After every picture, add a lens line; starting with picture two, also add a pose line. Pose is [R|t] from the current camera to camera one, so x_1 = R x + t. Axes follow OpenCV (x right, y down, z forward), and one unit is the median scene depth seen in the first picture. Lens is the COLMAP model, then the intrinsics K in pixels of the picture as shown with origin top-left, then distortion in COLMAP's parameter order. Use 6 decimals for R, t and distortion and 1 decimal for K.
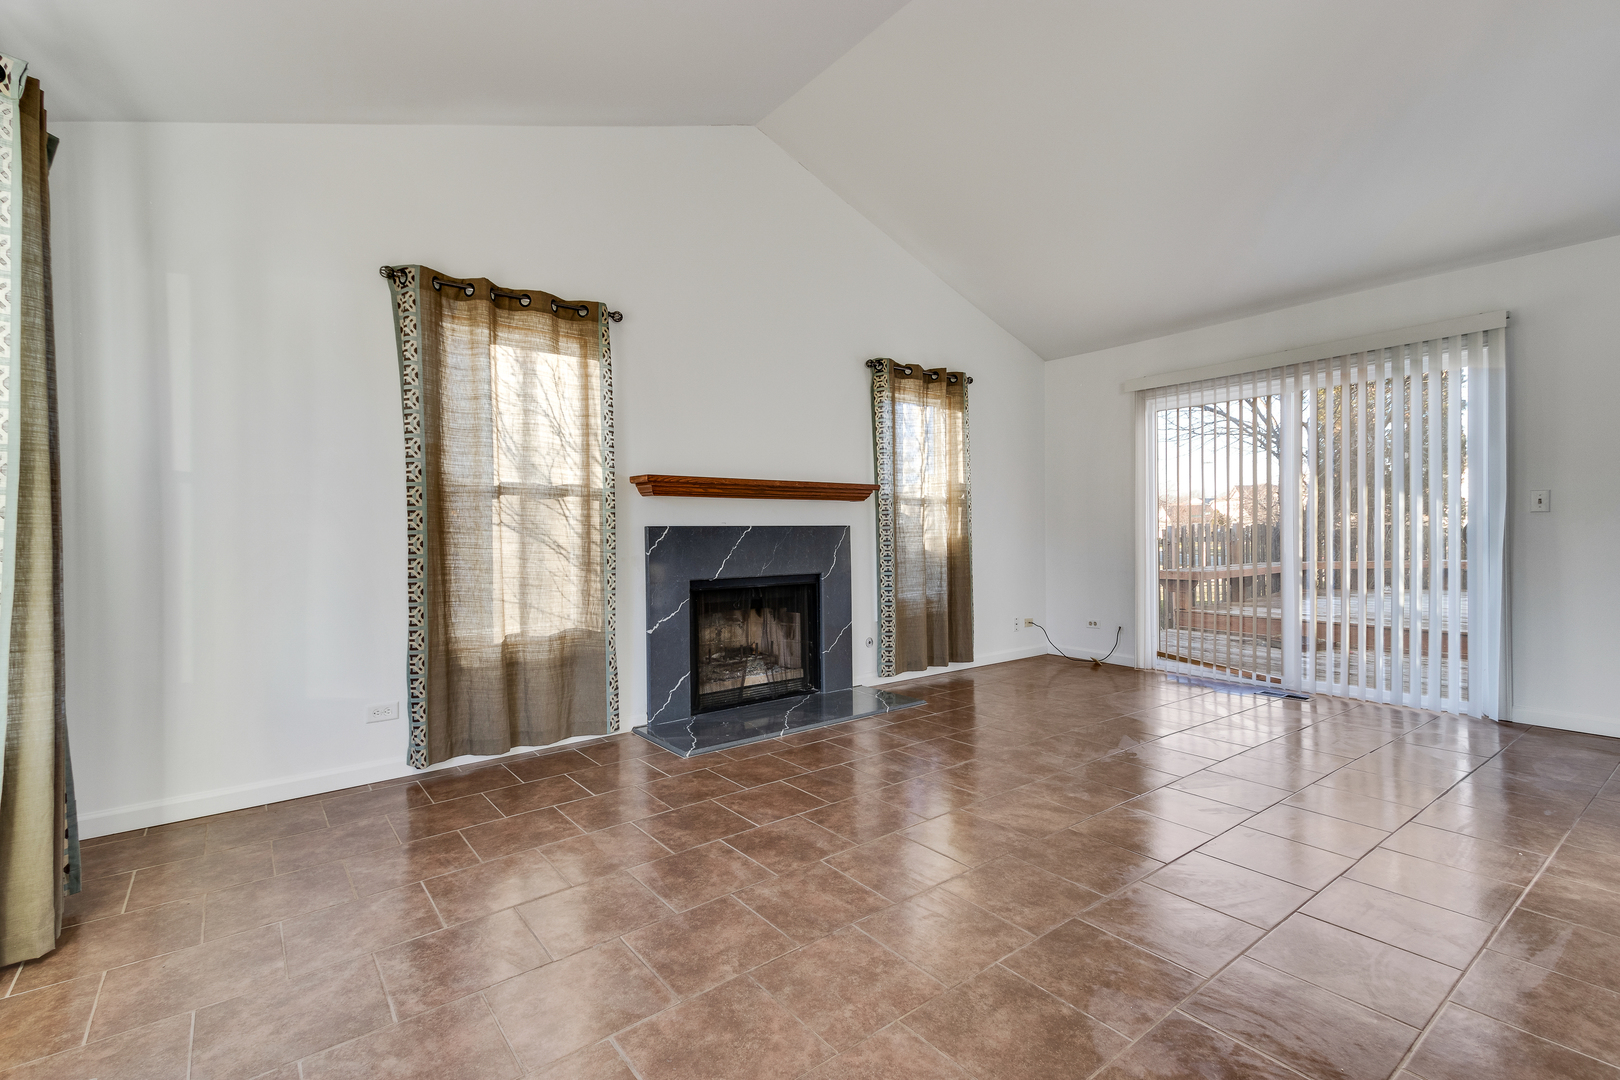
lens RADIAL K [[741.9, 0, 776.2], [0, 741.9, 546.1], [0, 0, 1]] dist [0.005372, -0.002300]
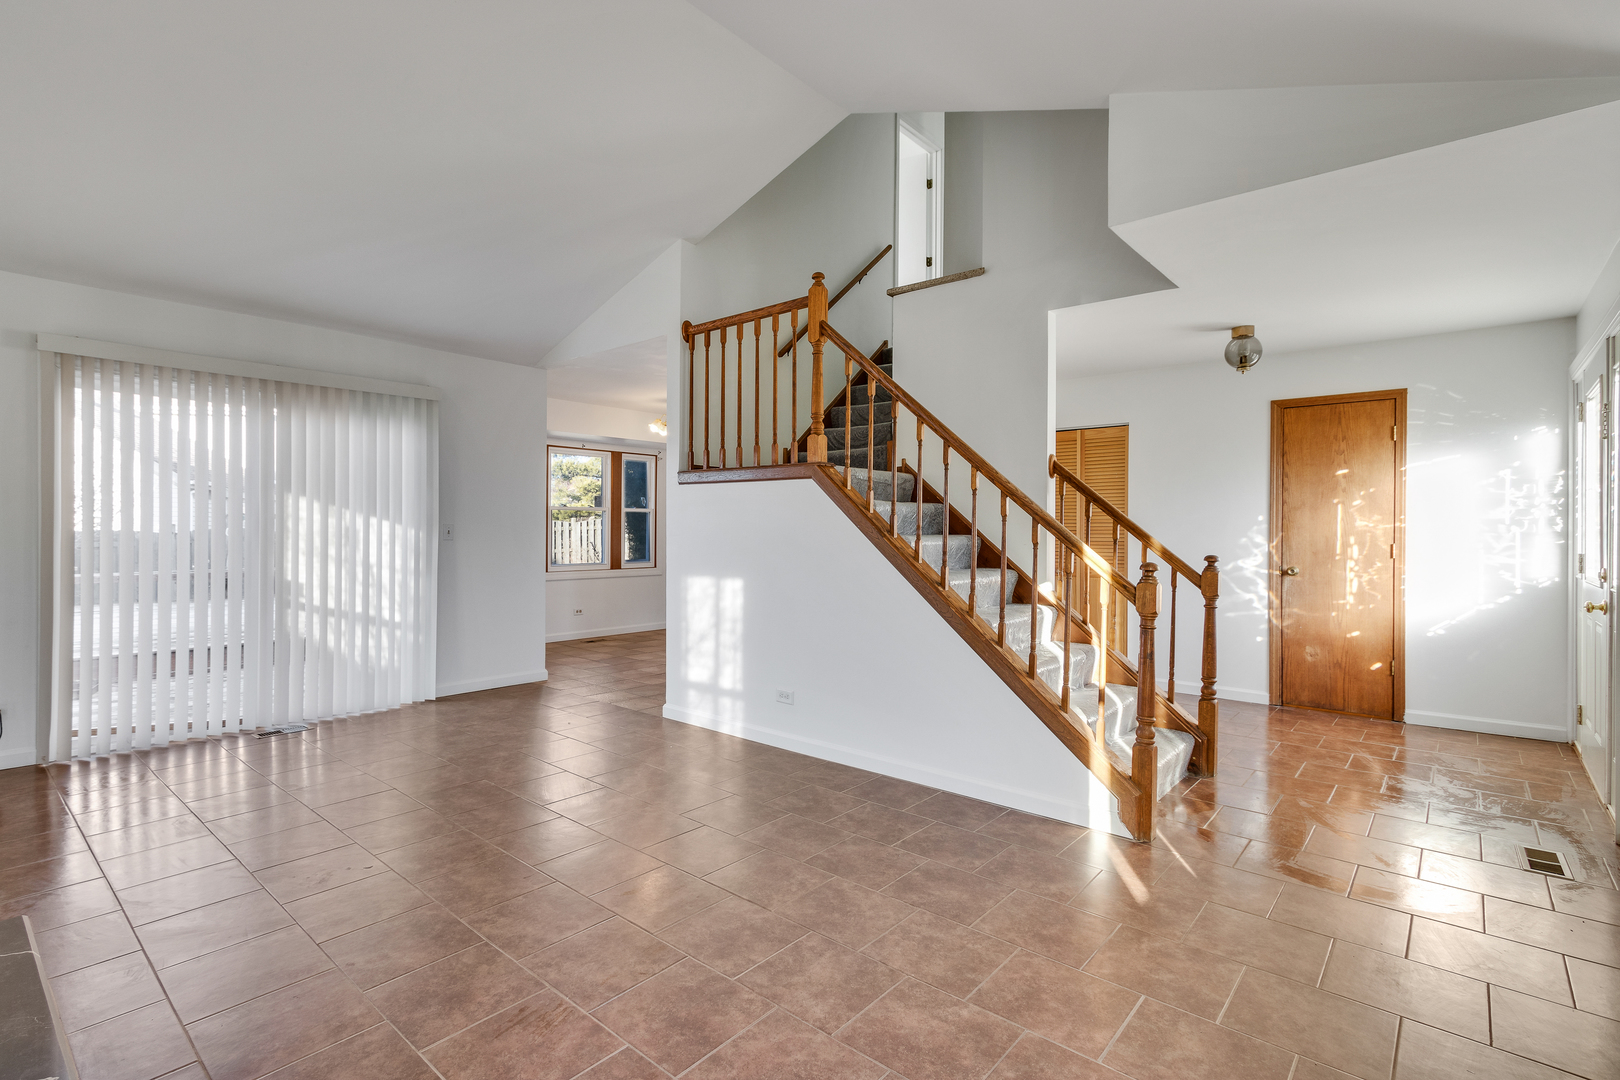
lens RADIAL K [[741.9, 0, 813.9], [0, 741.9, 529.4], [0, 0, 1]] dist [0.005372, -0.002300]
pose [[-0.235520, -0.004031, 0.971861, -0.892948], [0.005324, 0.999971, 0.005438, -0.118748], [-0.971855, 0.006455, -0.235491, 1.230195]]
